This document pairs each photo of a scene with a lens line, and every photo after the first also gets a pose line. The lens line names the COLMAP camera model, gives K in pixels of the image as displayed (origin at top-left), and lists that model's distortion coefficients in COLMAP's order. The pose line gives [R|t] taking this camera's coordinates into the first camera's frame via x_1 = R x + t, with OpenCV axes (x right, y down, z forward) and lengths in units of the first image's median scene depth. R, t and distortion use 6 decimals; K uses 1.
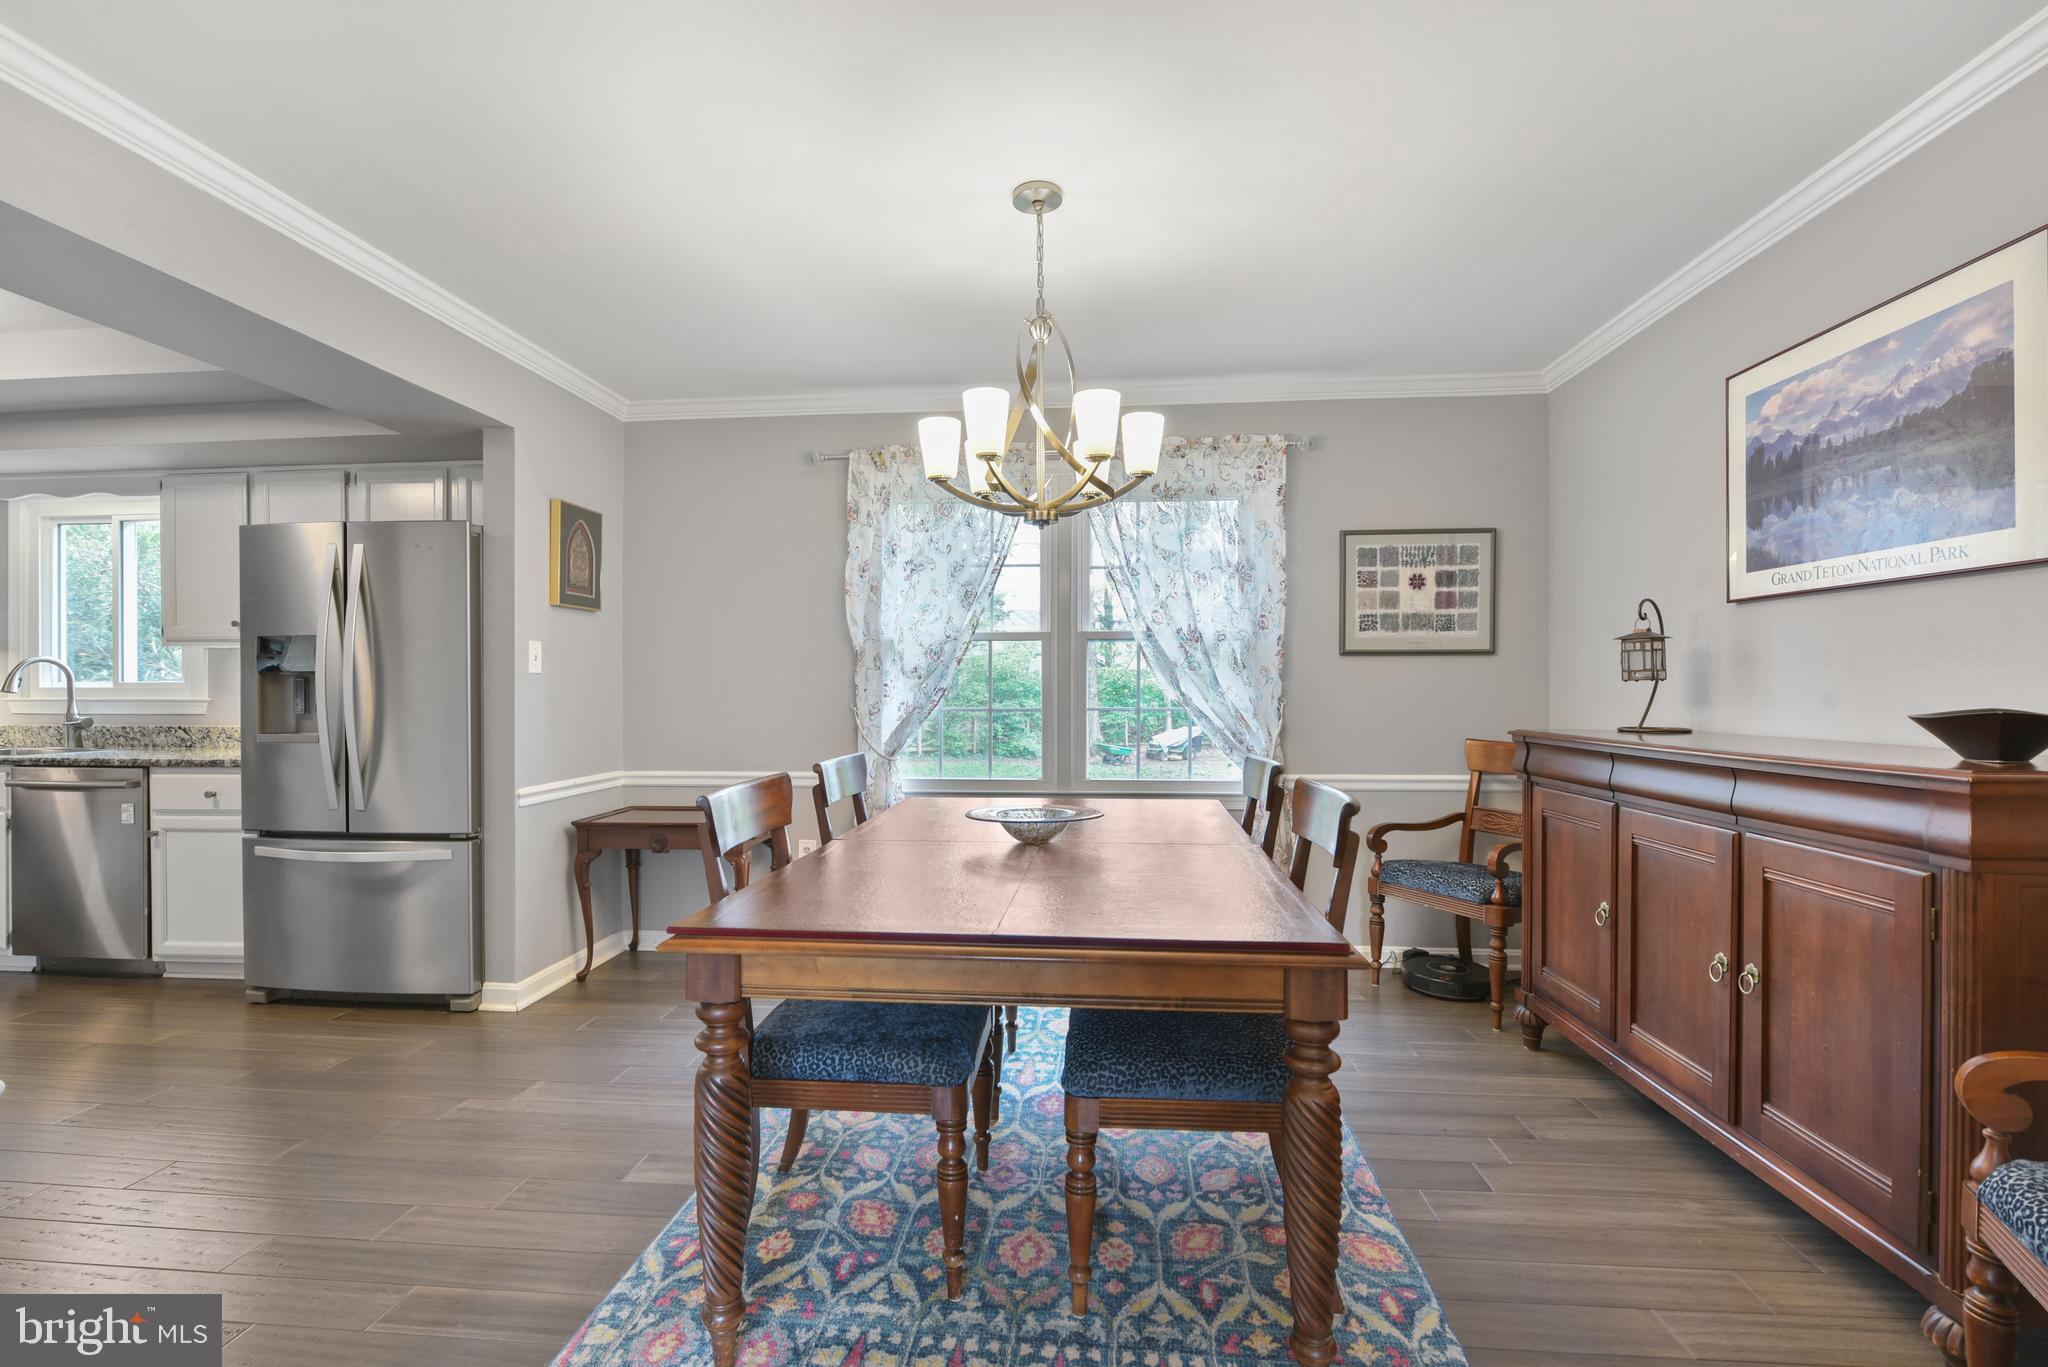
lens RADIAL K [[919.4, 0, 1017.9], [0, 919.4, 694.0], [0, 0, 1]] dist [-0.003746, -0.001588]
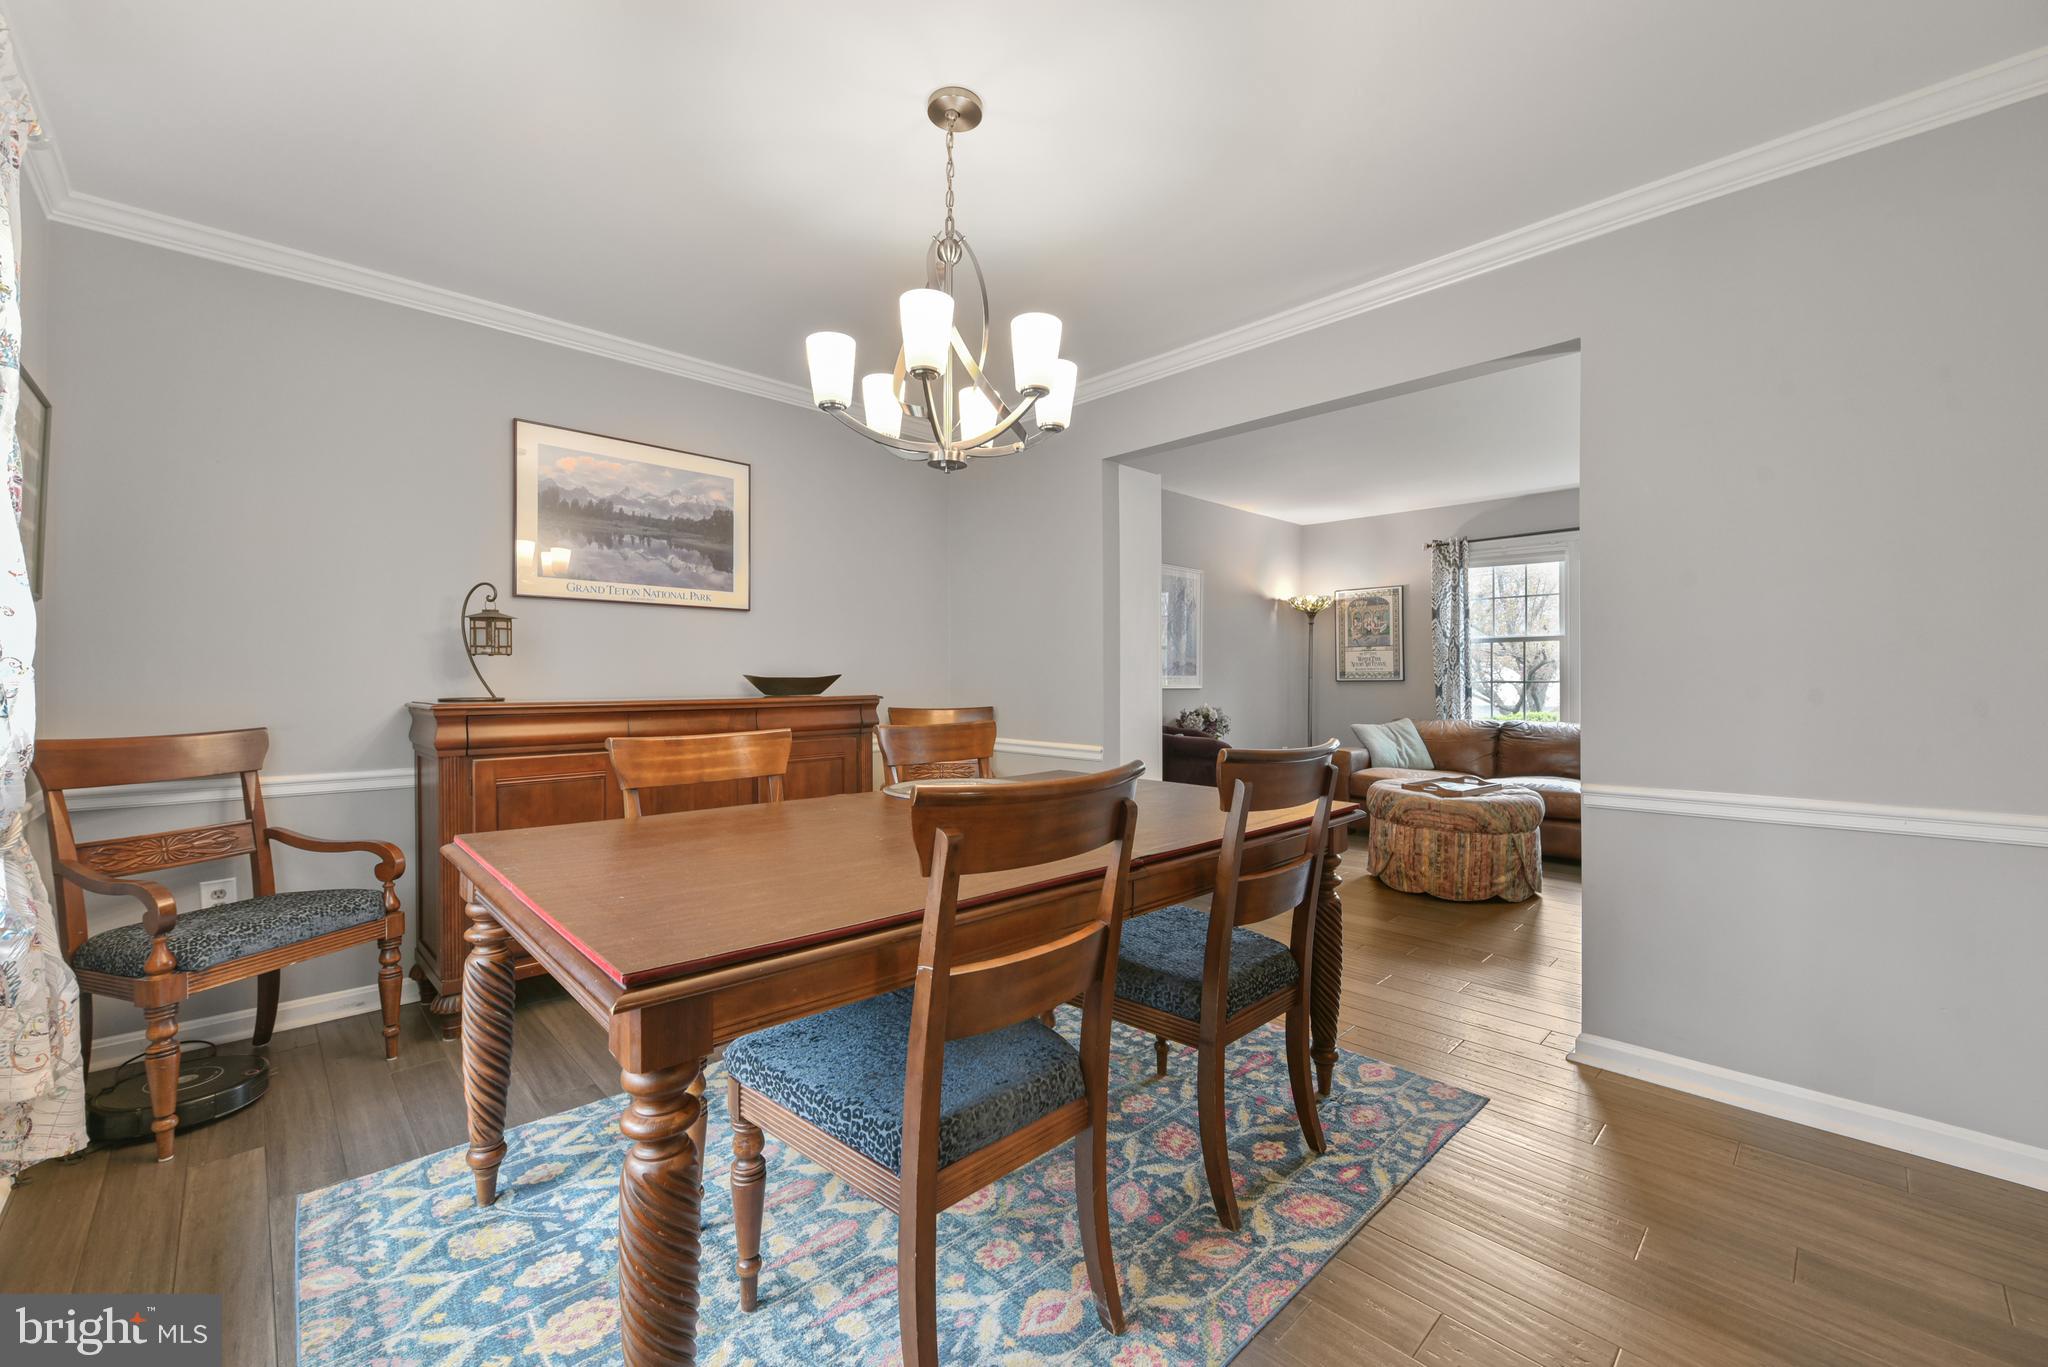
lens RADIAL K [[832.5, 0, 1031.2], [0, 832.5, 674.6], [0, 0, 1]] dist [-0.003035, 0.000196]
pose [[-0.765405, 0.009687, 0.643476, -0.604483], [0.010396, 0.999942, -0.002688, 0.023582], [-0.643465, 0.004632, -0.765461, 1.694495]]
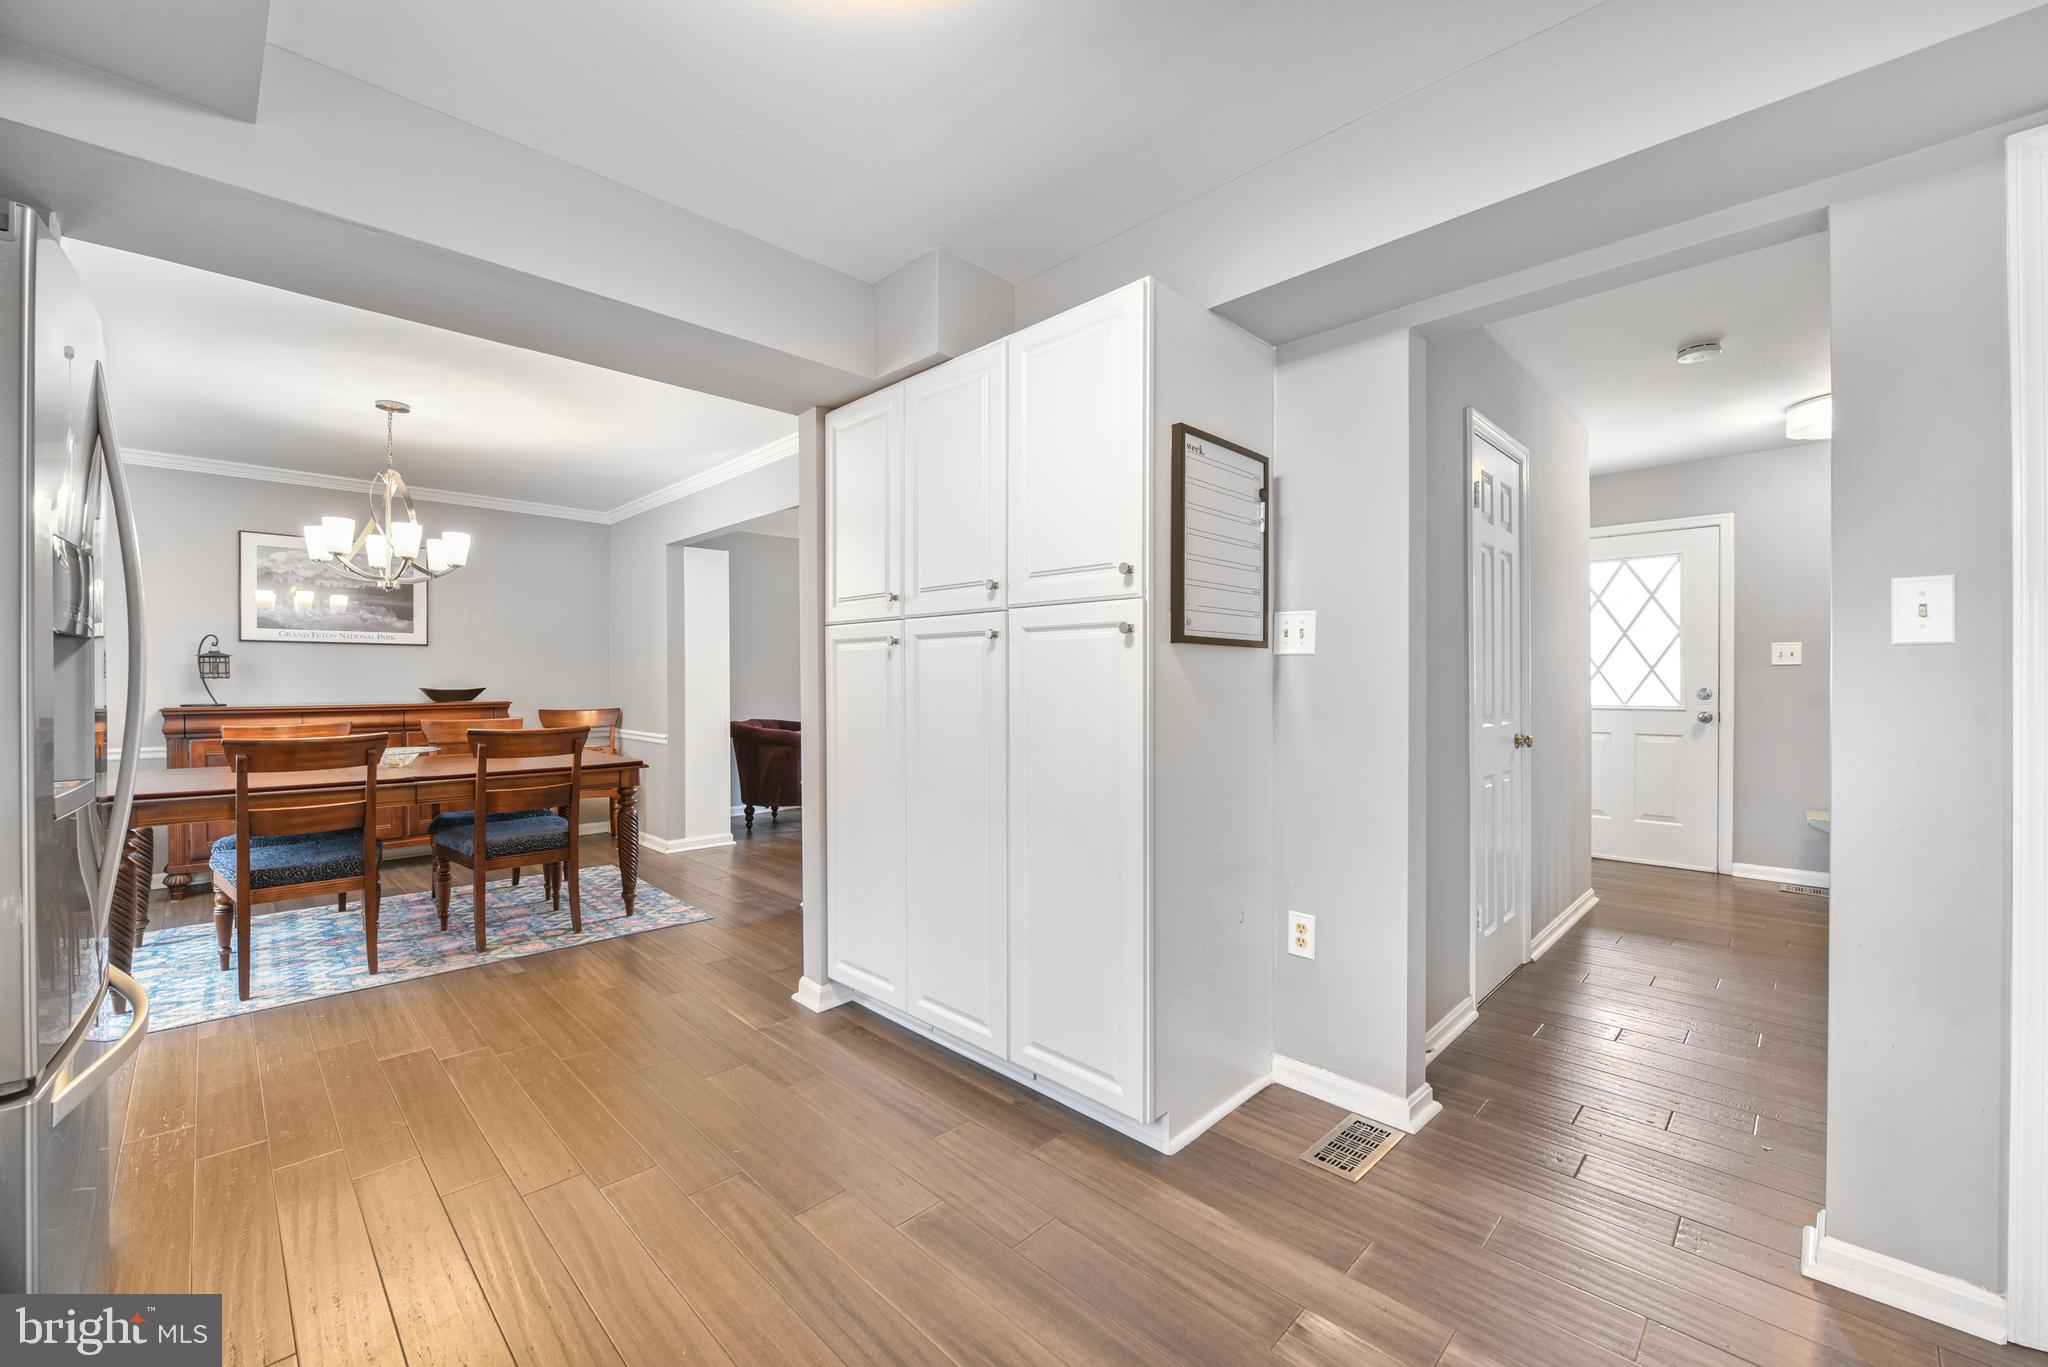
lens RADIAL K [[832.5, 0, 1037.5], [0, 832.5, 681.8], [0, 0, 1]] dist [-0.003035, 0.000196]
pose [[-0.776520, 0.003089, 0.630086, -2.114161], [0.010334, 0.999916, 0.007835, -0.004408], [-0.630008, 0.012595, -0.776486, 1.574111]]
